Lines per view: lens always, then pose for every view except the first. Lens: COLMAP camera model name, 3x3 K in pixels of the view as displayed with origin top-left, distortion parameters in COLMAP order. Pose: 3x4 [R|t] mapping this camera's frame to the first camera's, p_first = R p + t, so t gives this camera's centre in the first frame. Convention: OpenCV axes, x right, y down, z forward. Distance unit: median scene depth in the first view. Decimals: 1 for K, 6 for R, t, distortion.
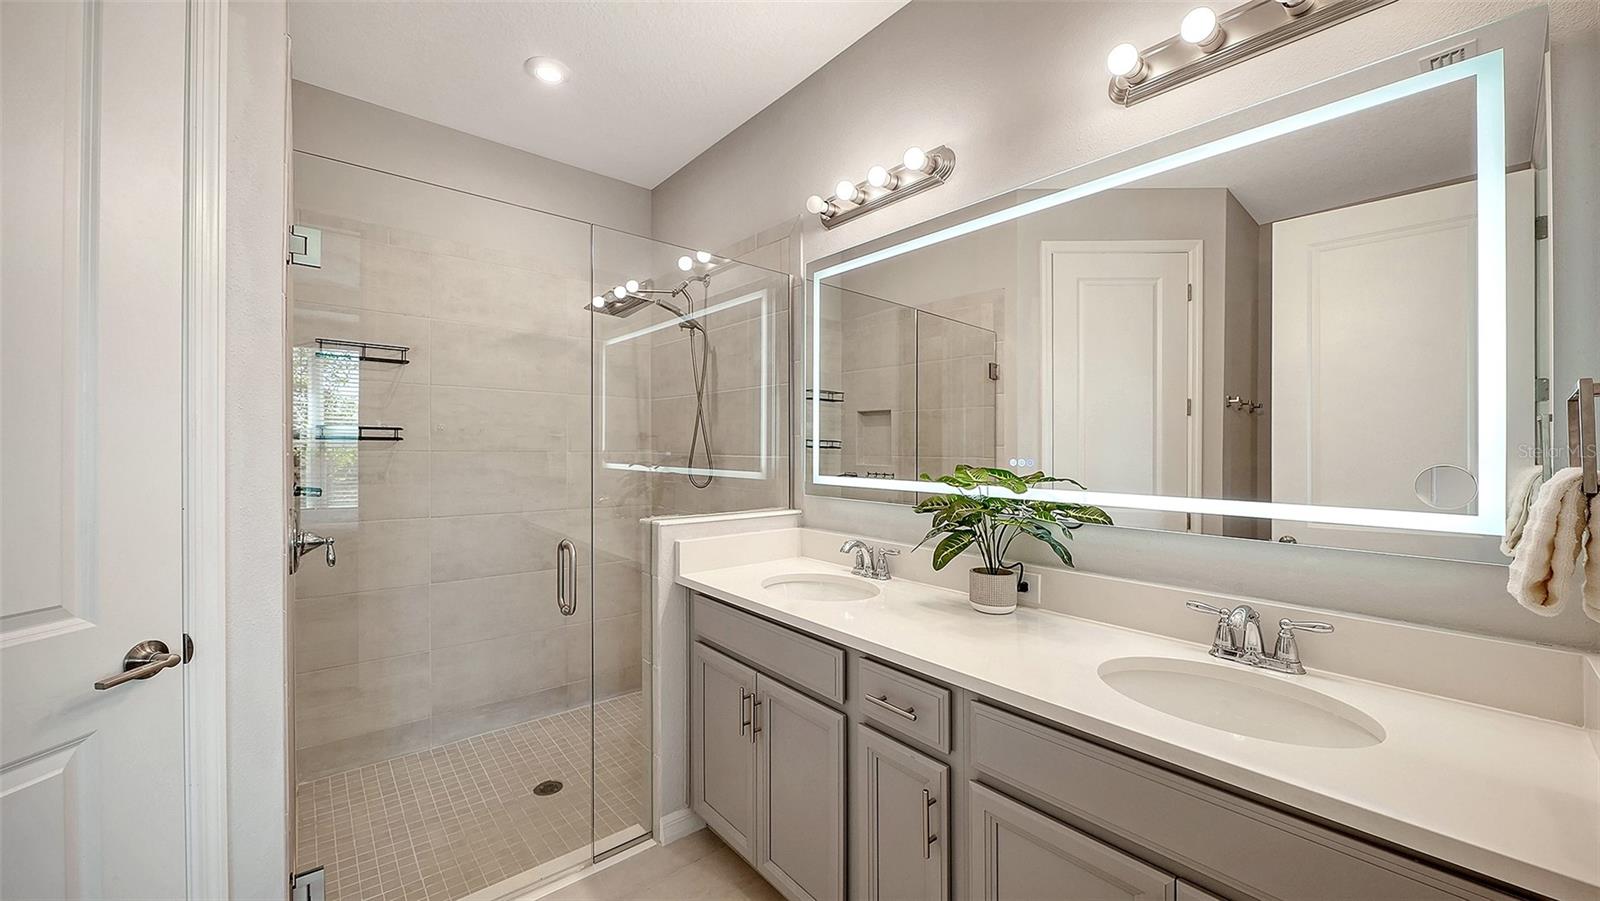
lens RADIAL K [[597.7, 0, 800.0], [0, 597.7, 450.5], [0, 0, 1]] dist [-0.007660, -0.000046]
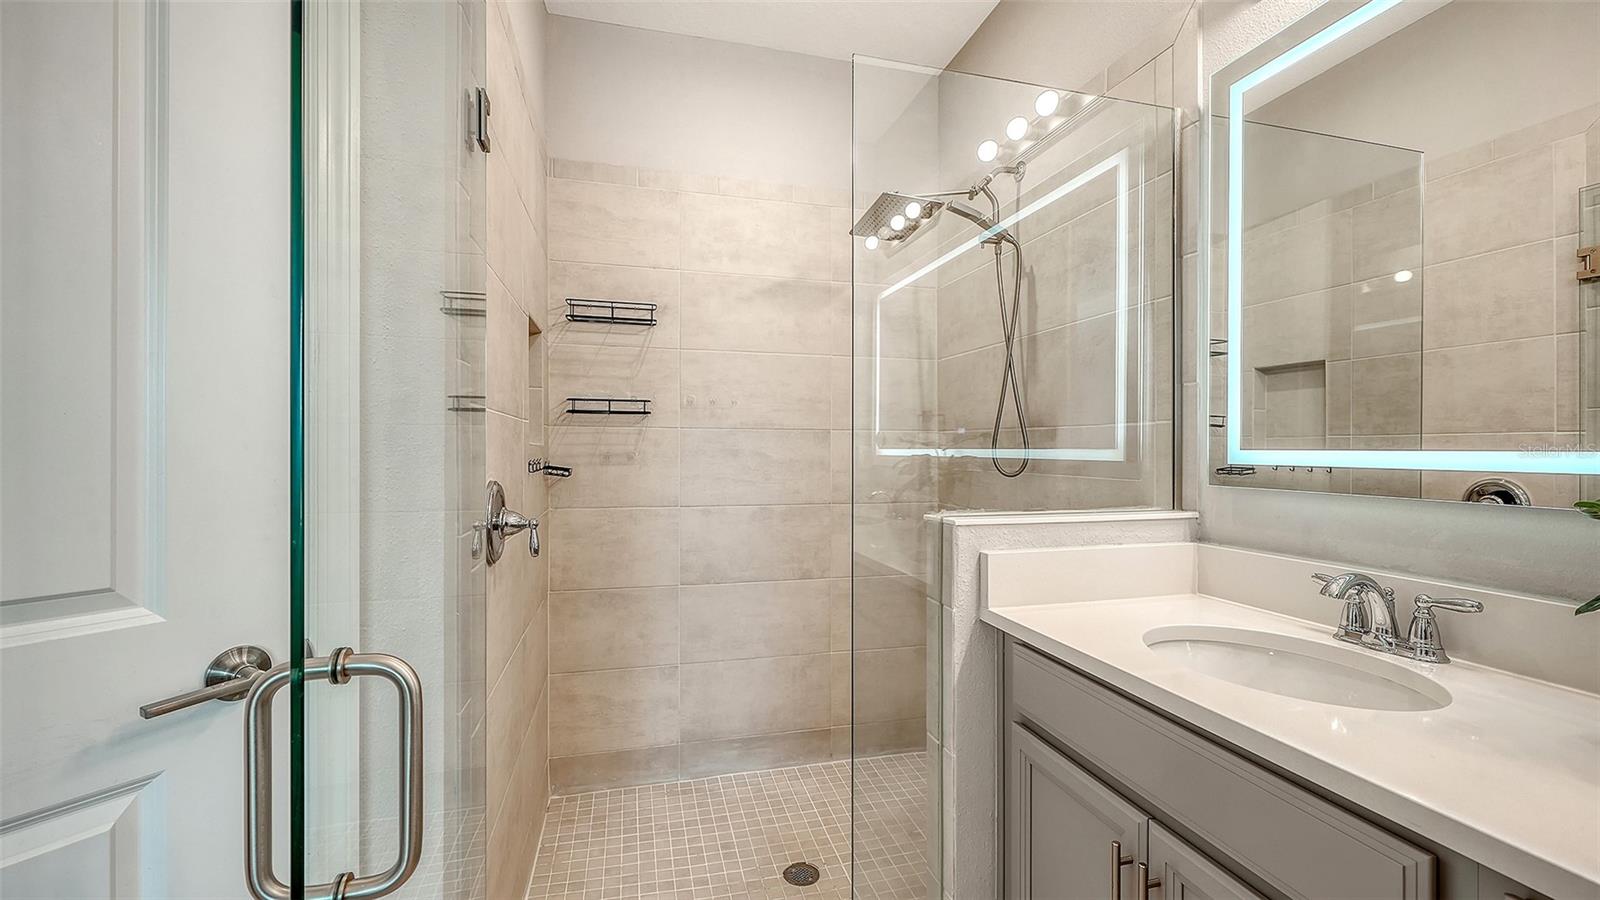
lens RADIAL K [[657.7, 0, 821.9], [0, 657.7, 446.7], [0, 0, 1]] dist [-0.000621, 0.004625]
pose [[0.916613, -0.001066, -0.399774, -0.066043], [-0.003573, 0.999935, -0.010859, 0.038736], [0.399760, 0.011382, 0.916549, 0.236496]]
